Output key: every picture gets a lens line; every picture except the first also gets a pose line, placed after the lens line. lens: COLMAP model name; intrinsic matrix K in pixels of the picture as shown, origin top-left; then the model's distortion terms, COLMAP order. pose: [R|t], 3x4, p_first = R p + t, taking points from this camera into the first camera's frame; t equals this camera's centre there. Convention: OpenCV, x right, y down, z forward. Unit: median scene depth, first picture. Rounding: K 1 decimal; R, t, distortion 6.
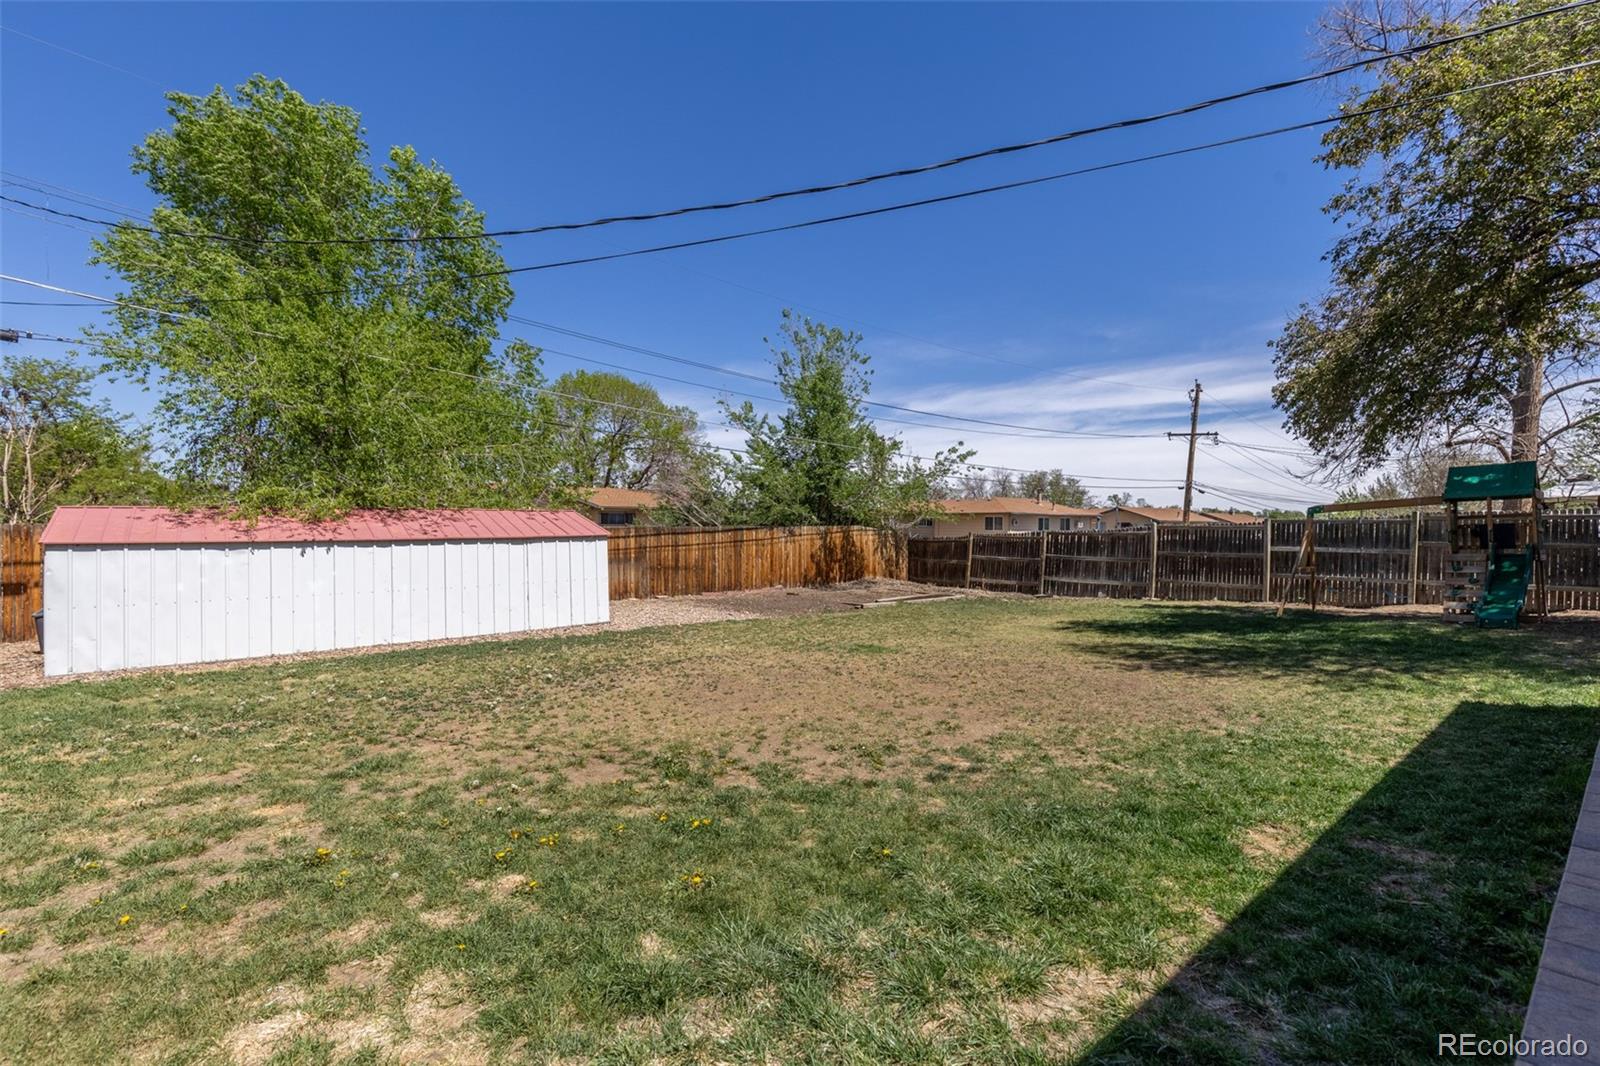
lens RADIAL K [[723.2, 0, 791.9], [0, 723.2, 524.5], [0, 0, 1]] dist [0.013729, -0.004447]
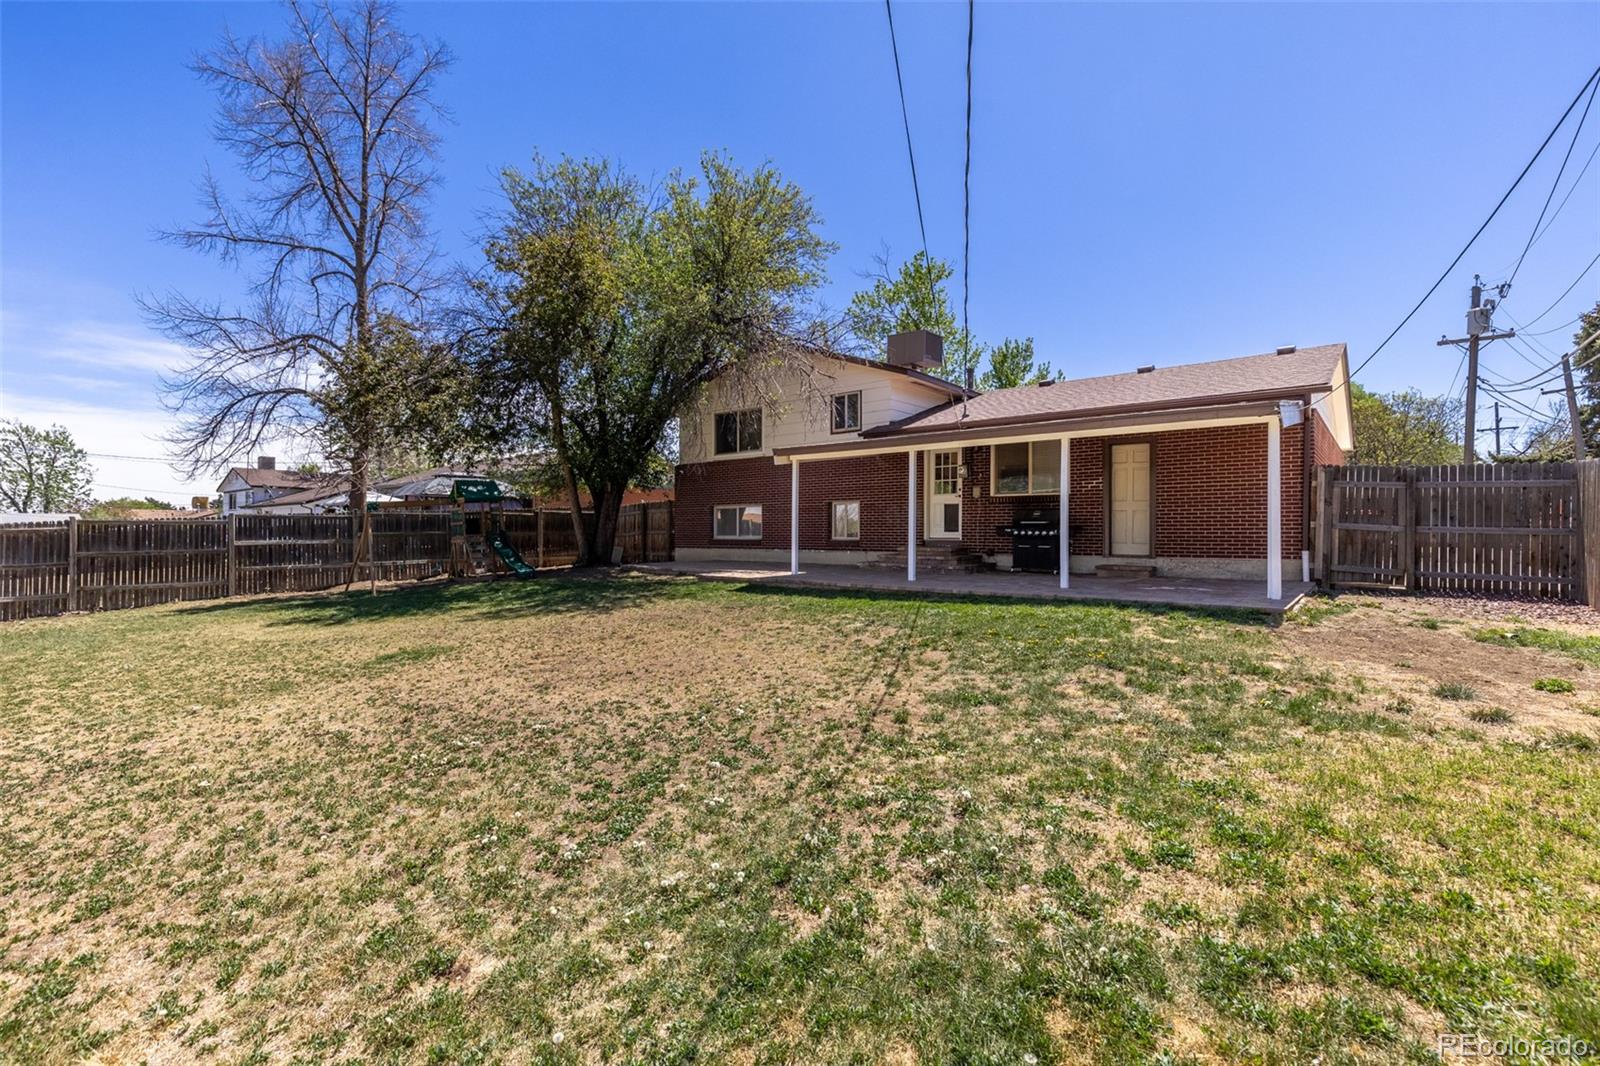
lens RADIAL K [[723.2, 0, 791.9], [0, 723.2, 524.5], [0, 0, 1]] dist [0.013729, -0.004447]
pose [[-0.174179, 0.003916, 0.984706, -0.360047], [0.004767, 0.999984, -0.003134, 0.010944], [-0.984702, 0.004149, -0.174195, 0.309977]]
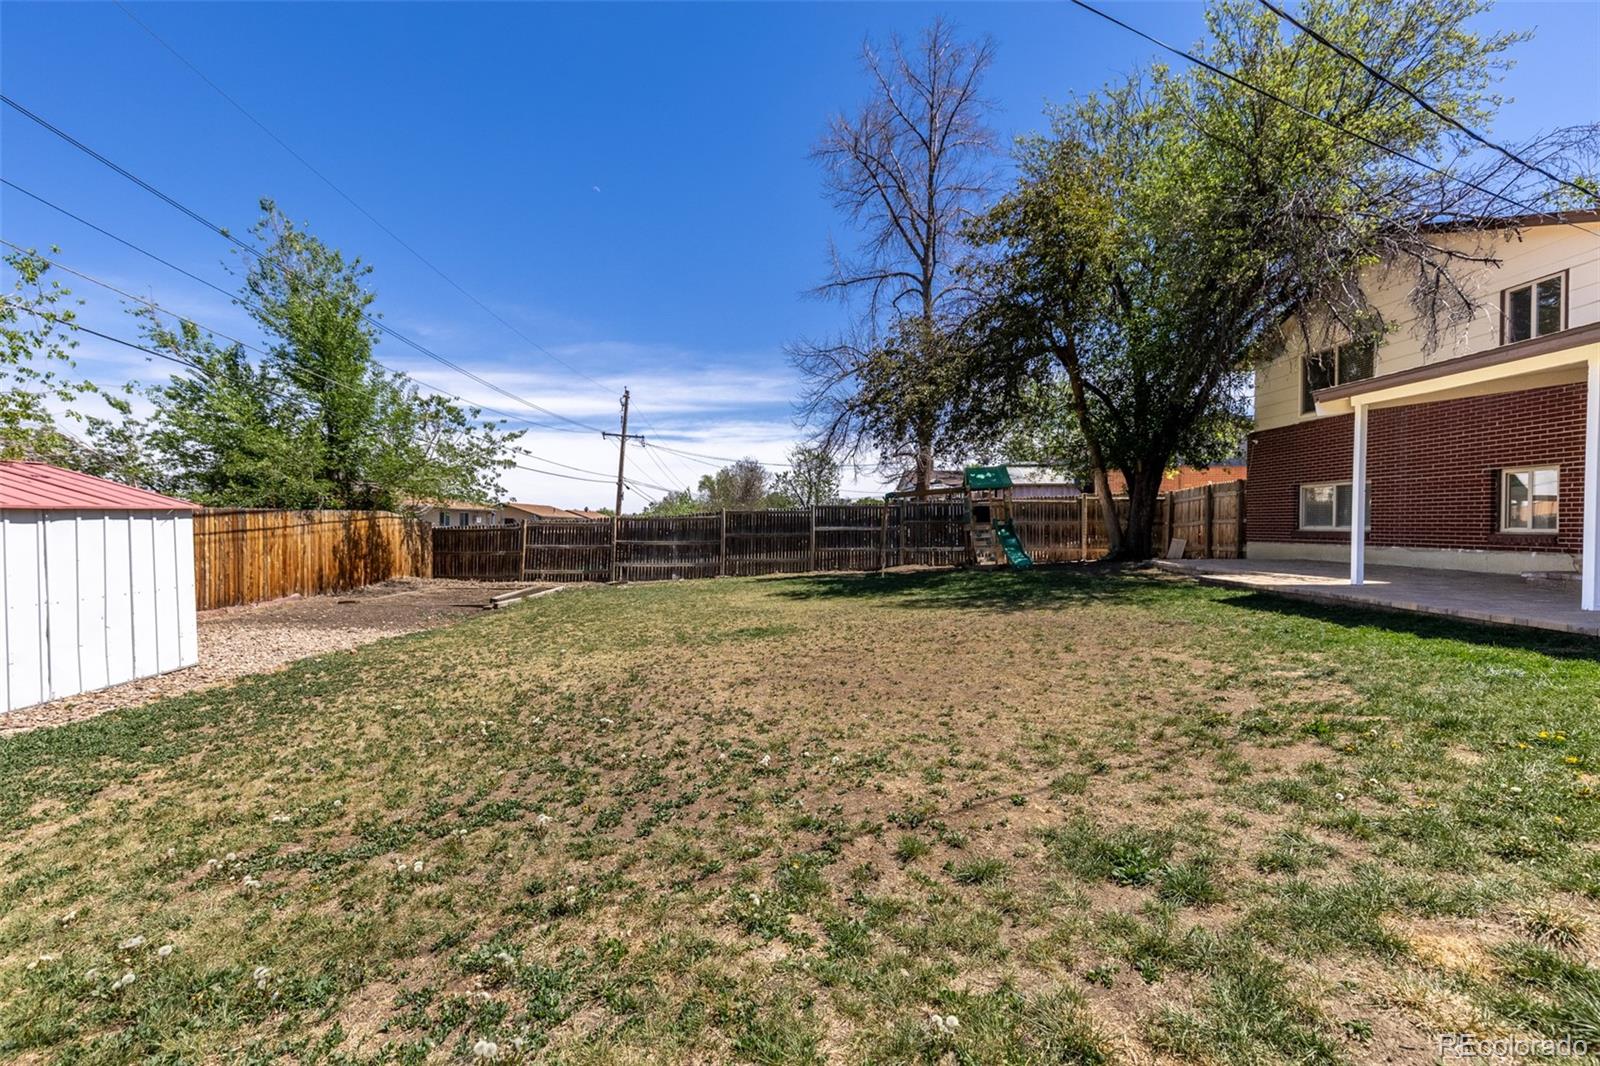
lens RADIAL K [[723.2, 0, 791.9], [0, 723.2, 524.5], [0, 0, 1]] dist [0.013729, -0.004447]
pose [[0.636137, -0.005023, 0.771560, -0.249241], [0.004283, 0.999986, 0.002979, 0.016760], [-0.771564, 0.001410, 0.636150, 0.177352]]
